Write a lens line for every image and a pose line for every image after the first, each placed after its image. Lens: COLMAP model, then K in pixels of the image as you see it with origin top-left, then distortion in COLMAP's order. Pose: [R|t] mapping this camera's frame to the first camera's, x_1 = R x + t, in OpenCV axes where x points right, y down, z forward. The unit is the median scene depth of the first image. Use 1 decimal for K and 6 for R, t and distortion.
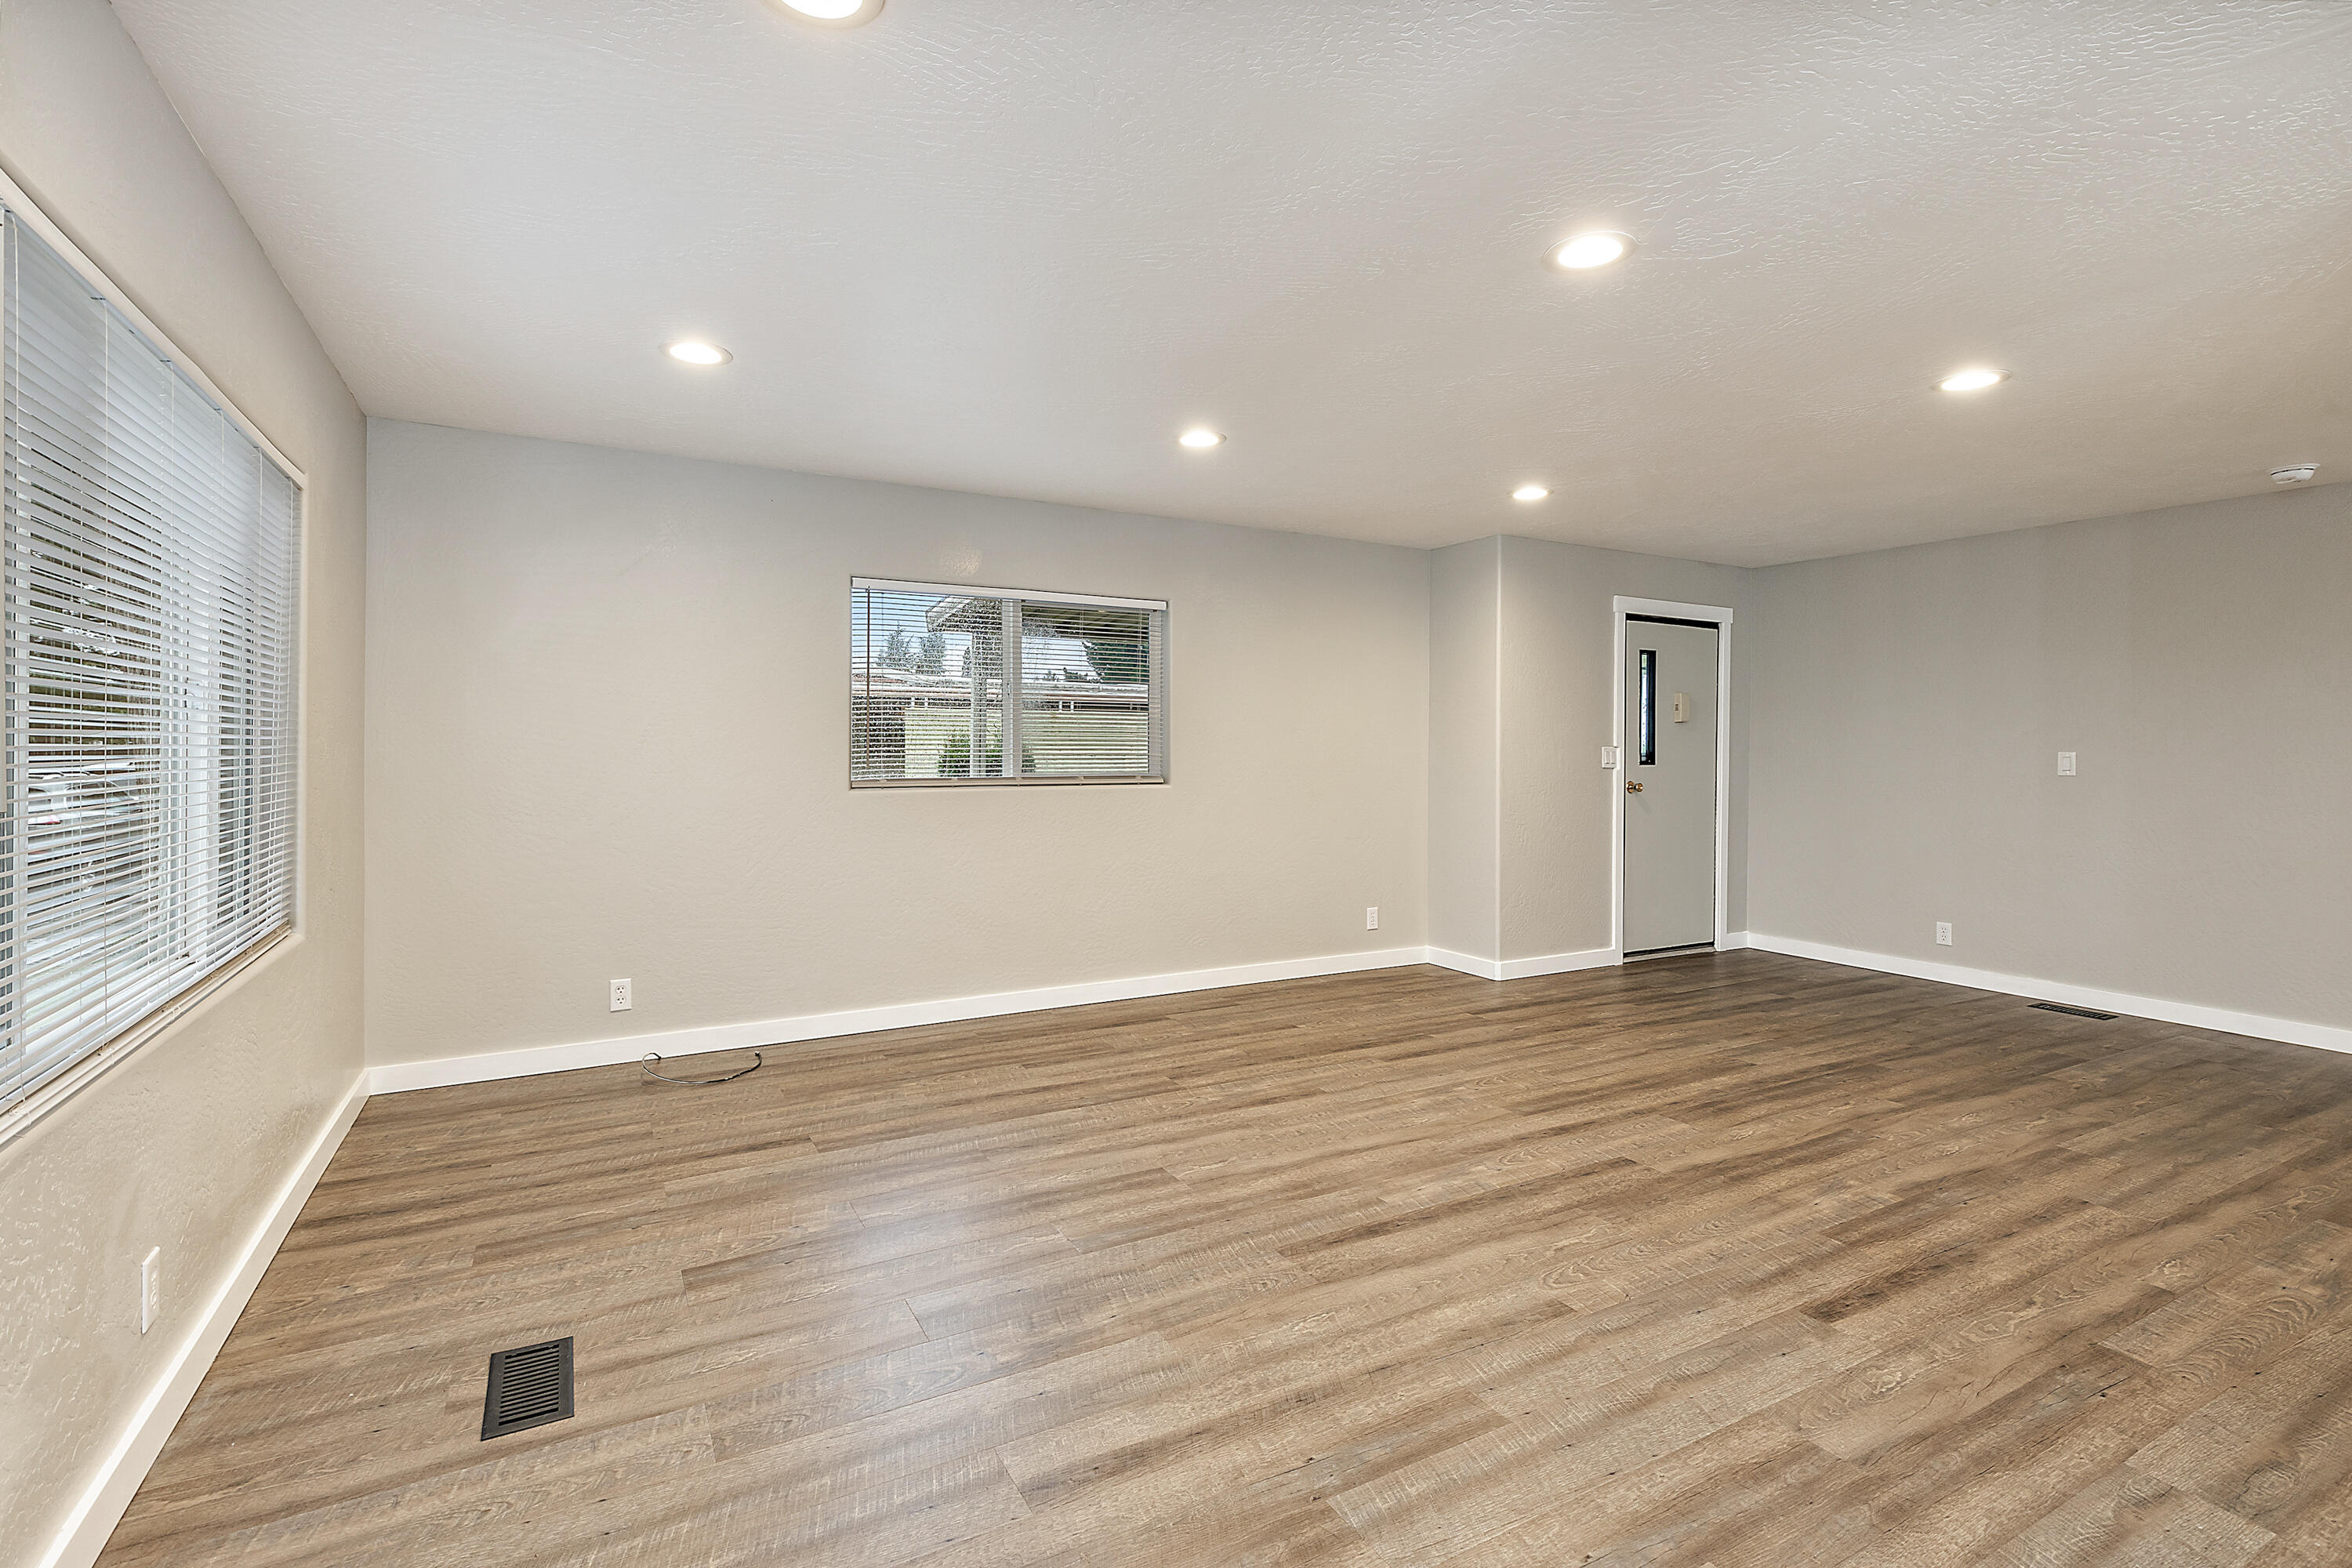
lens RADIAL K [[1071.5, 0, 1171.8], [0, 1071.5, 747.3], [0, 0, 1]] dist [0.008495, -0.001493]
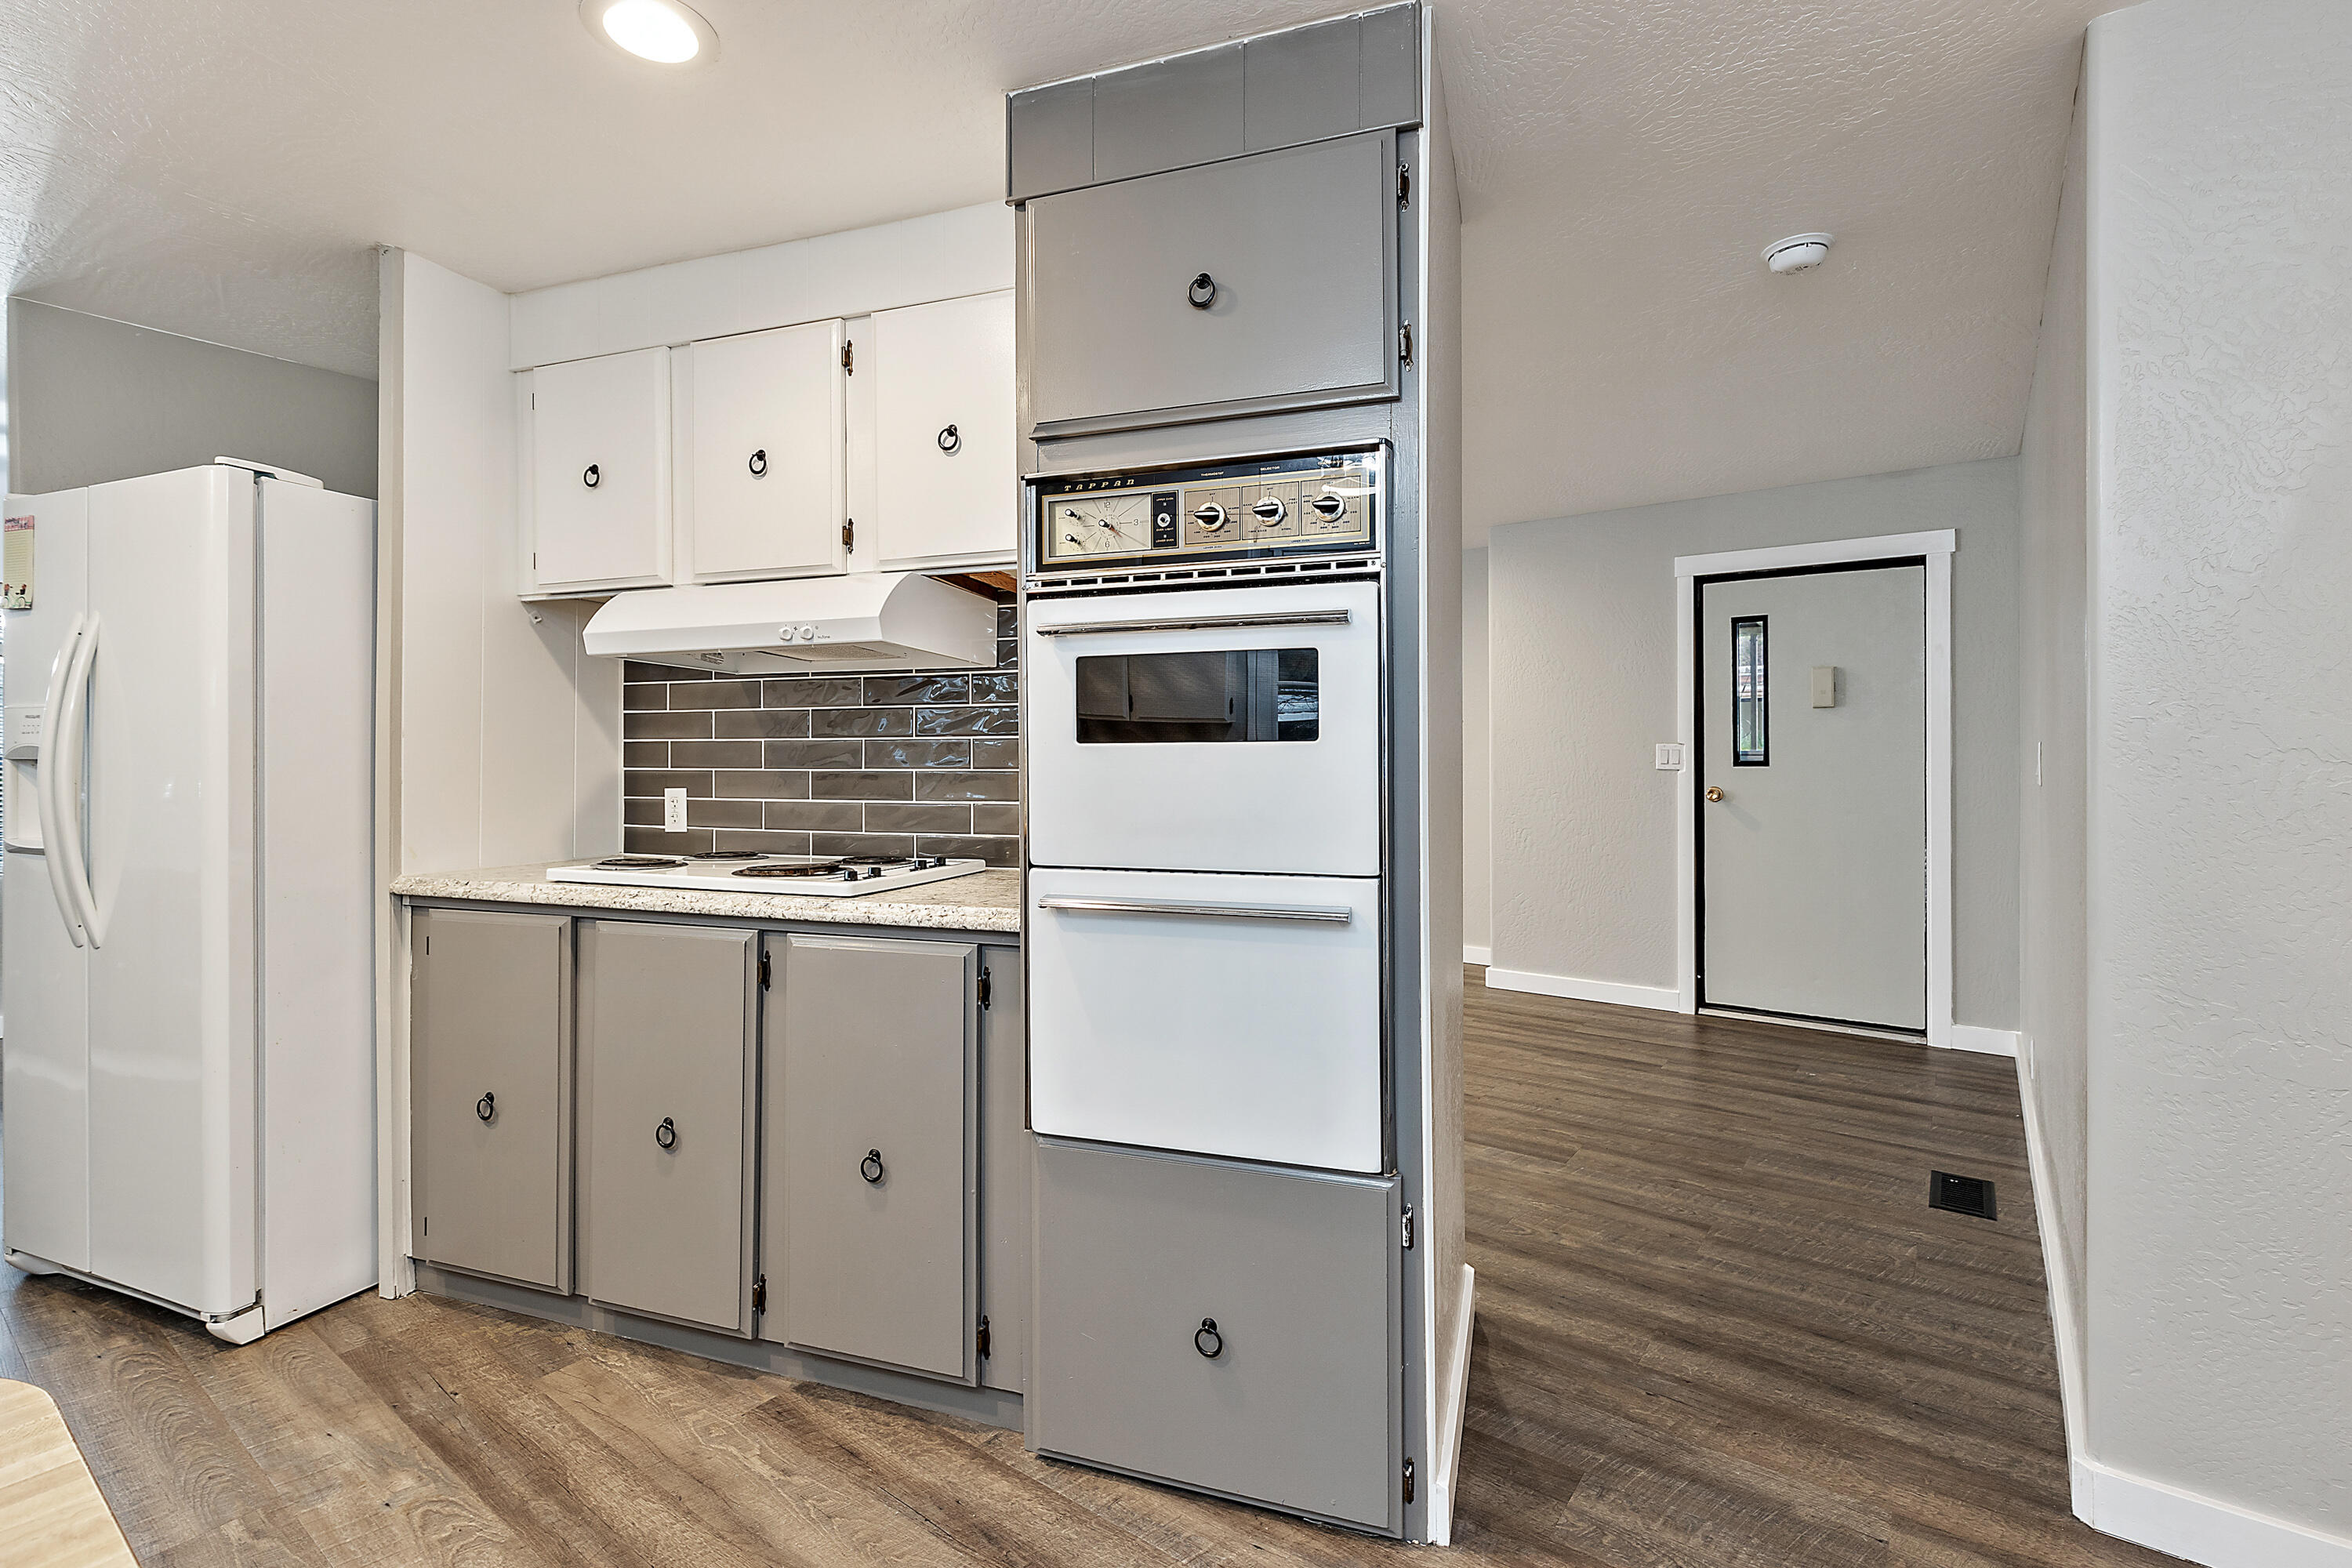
lens RADIAL K [[1071.5, 0, 1169.6], [0, 1071.5, 754.4], [0, 0, 1]] dist [0.008495, -0.001493]
pose [[0.409682, -0.007423, -0.912198, 1.974653], [0.008345, 0.999956, -0.004389, 0.015461], [0.912190, -0.005814, 0.409725, 0.634337]]
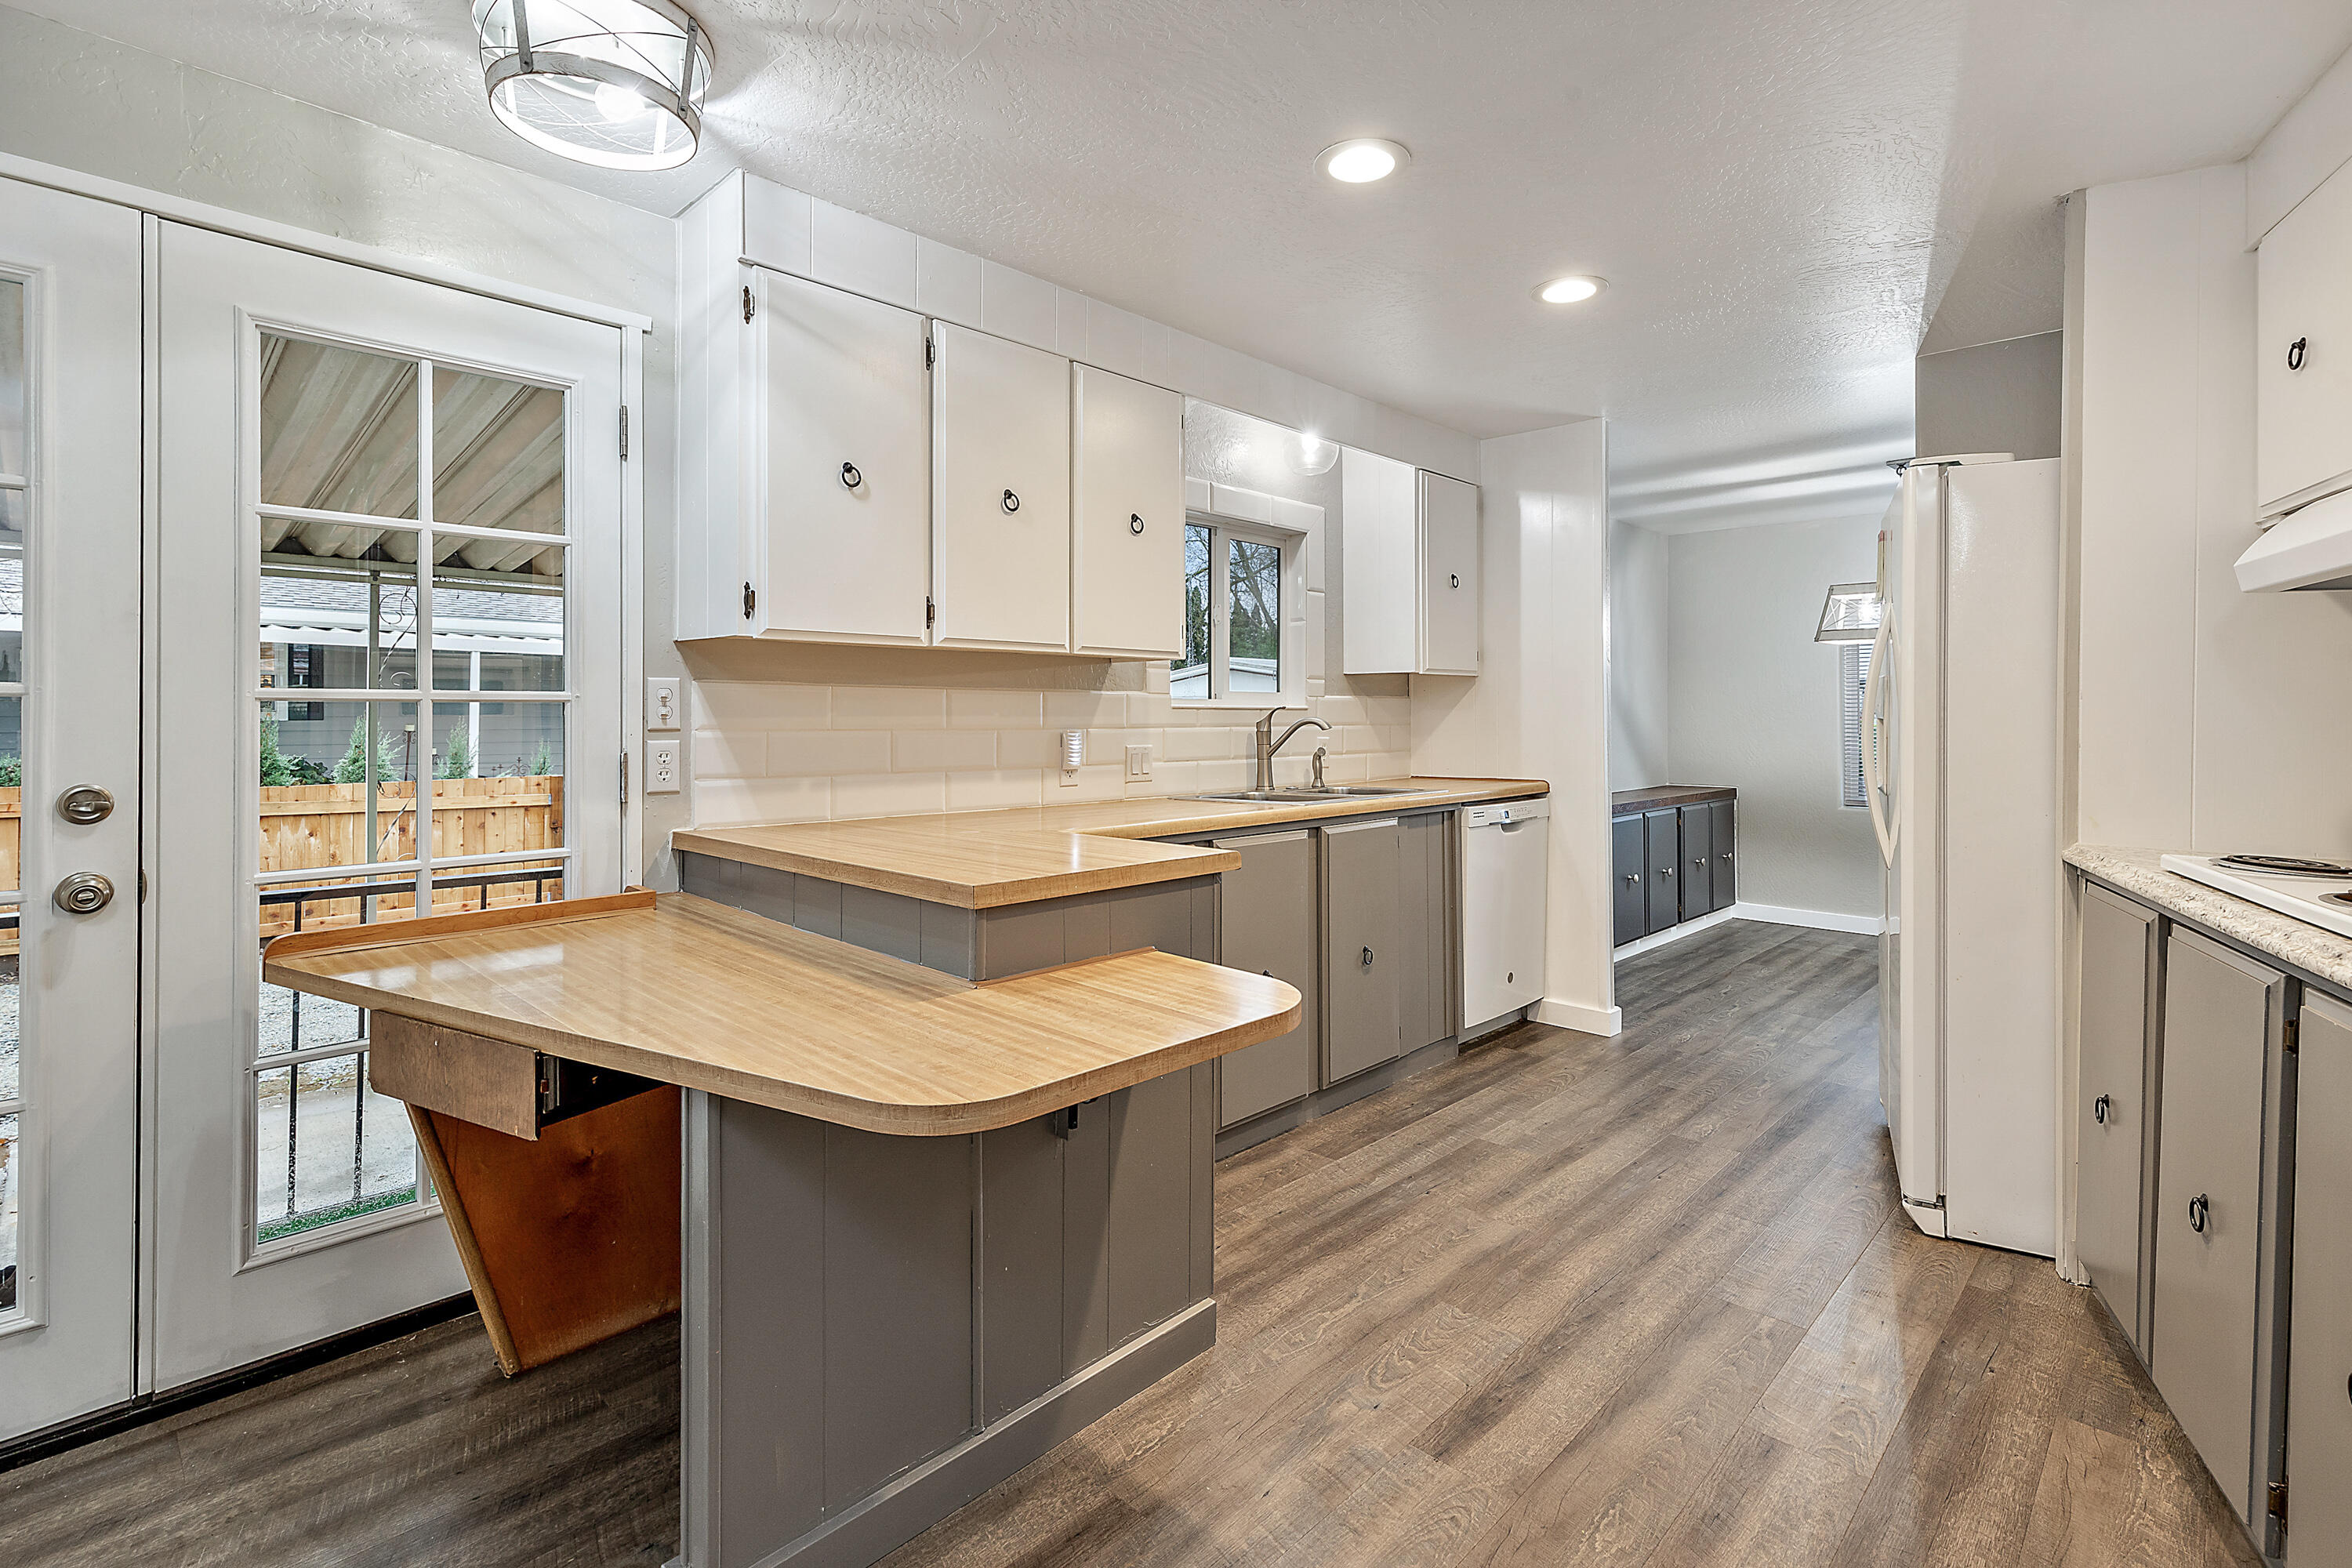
lens RADIAL K [[1071.5, 0, 1179.7], [0, 1071.5, 702.8], [0, 0, 1]] dist [0.008495, -0.001493]
pose [[-0.958449, -0.015226, -0.284859, 1.846211], [-0.011586, 0.999828, -0.014459, 0.015931], [0.285030, -0.010558, -0.958460, 0.988578]]
